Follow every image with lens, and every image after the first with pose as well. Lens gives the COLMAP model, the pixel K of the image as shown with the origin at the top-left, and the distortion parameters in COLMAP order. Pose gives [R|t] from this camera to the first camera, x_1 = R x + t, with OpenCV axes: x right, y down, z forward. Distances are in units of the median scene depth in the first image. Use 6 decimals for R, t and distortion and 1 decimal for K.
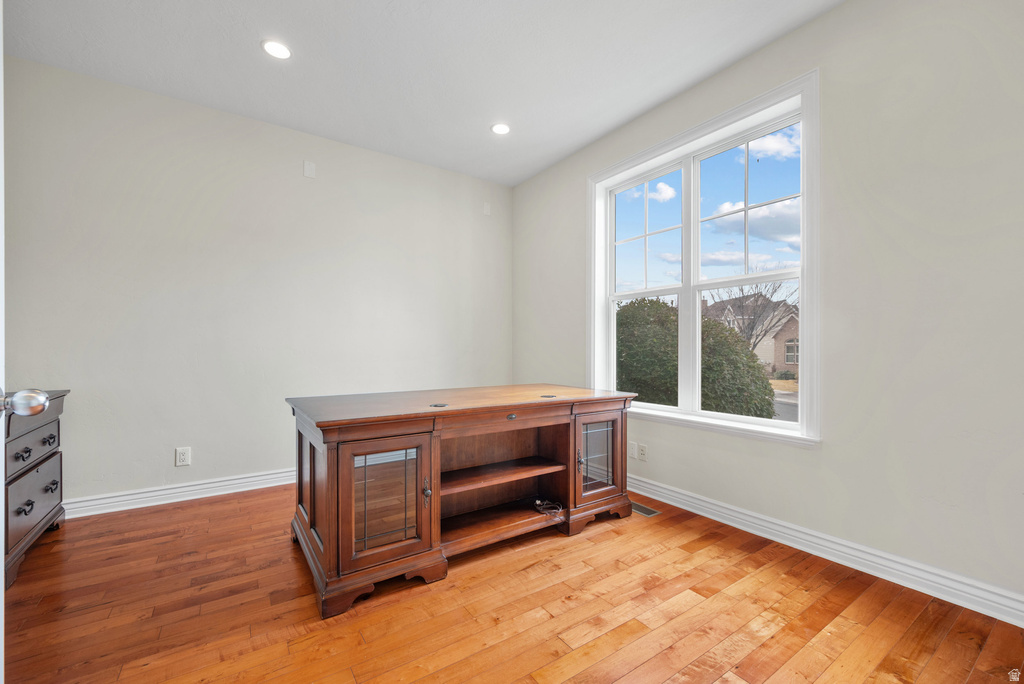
lens RADIAL K [[416.9, 0, 516.7], [0, 416.9, 350.0], [0, 0, 1]] dist [-0.000885, 0.000785]
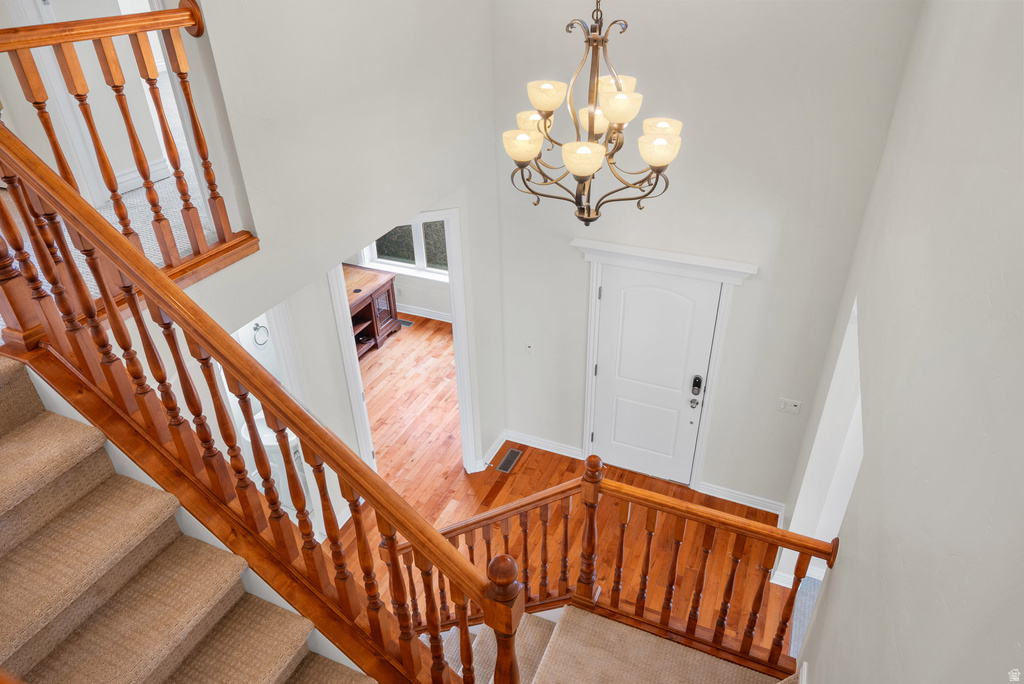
lens RADIAL K [[652.9, 0, 512.2], [0, 652.9, 343.0], [0, 0, 1]] dist [0.000294, 0.000005]
pose [[0.851377, -0.290609, 0.436697, -0.751837], [0.020715, 0.850487, 0.525588, -1.341771], [-0.524145, -0.438428, 0.730105, -1.816143]]
